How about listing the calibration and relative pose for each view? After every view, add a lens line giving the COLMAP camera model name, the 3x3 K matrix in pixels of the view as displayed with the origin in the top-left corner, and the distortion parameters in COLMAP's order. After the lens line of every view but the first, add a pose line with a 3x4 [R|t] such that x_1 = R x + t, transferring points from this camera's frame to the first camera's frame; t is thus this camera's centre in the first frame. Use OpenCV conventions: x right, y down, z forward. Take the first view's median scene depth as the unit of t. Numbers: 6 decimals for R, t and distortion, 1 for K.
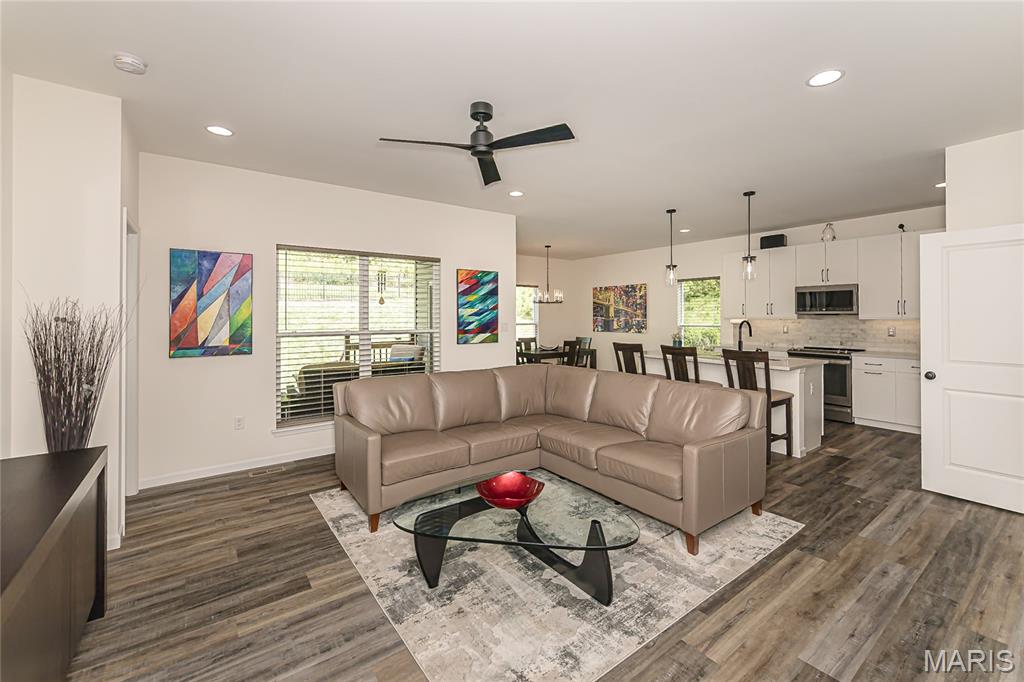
lens RADIAL K [[443.0, 0, 525.1], [0, 443.0, 306.8], [0, 0, 1]] dist [0.000864, 0.004168]
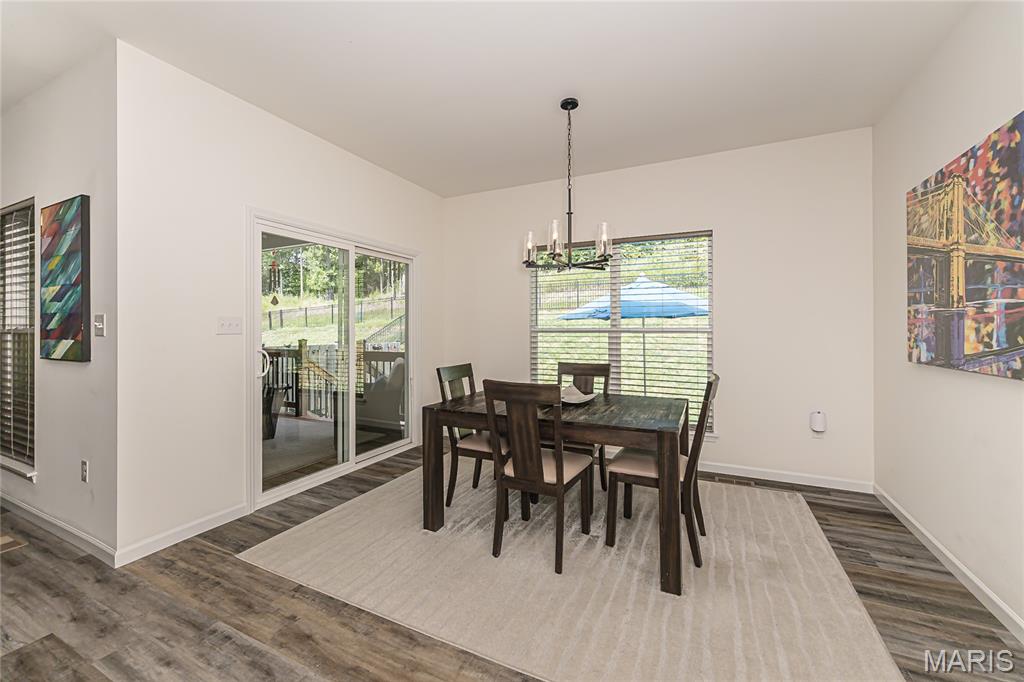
lens RADIAL K [[429.4, 0, 517.8], [0, 429.4, 320.3], [0, 0, 1]] dist [-0.004388, 0.002467]
pose [[0.435395, -0.017090, -0.900077, 0.488468], [0.018806, 0.999774, -0.009886, 0.052834], [0.900043, -0.012622, 0.435618, 1.208544]]
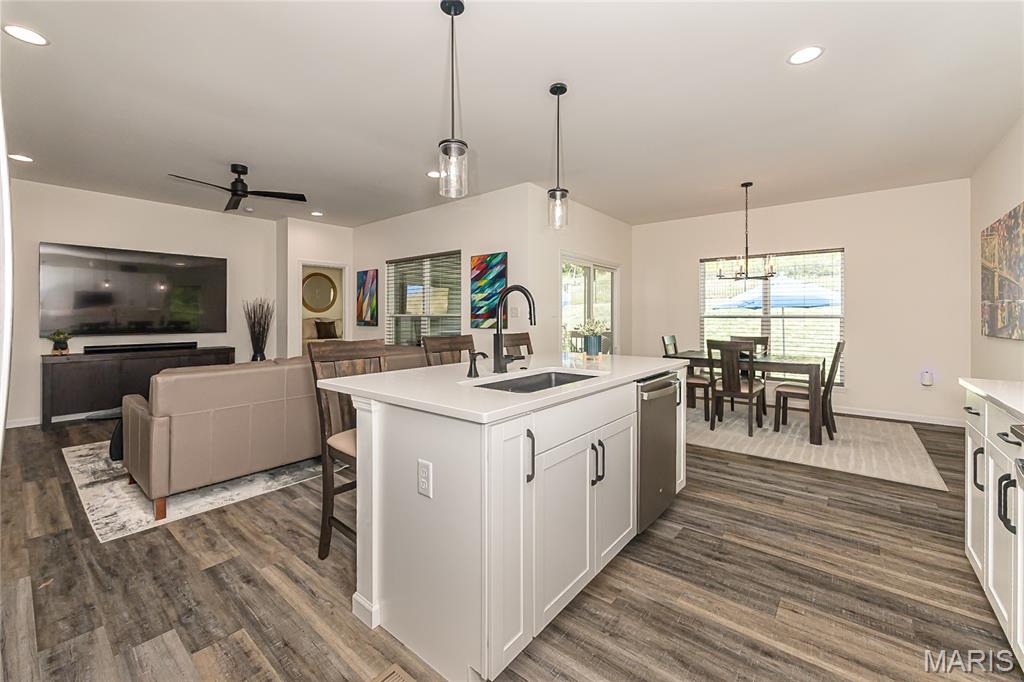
lens RADIAL K [[429.4, 0, 505.8], [0, 429.4, 310.2], [0, 0, 1]] dist [-0.004388, 0.002467]
pose [[0.193647, -0.015027, -0.980956, 0.817852], [0.016364, 0.999793, -0.012085, 0.052831], [0.980935, -0.013712, 0.193853, 0.838767]]
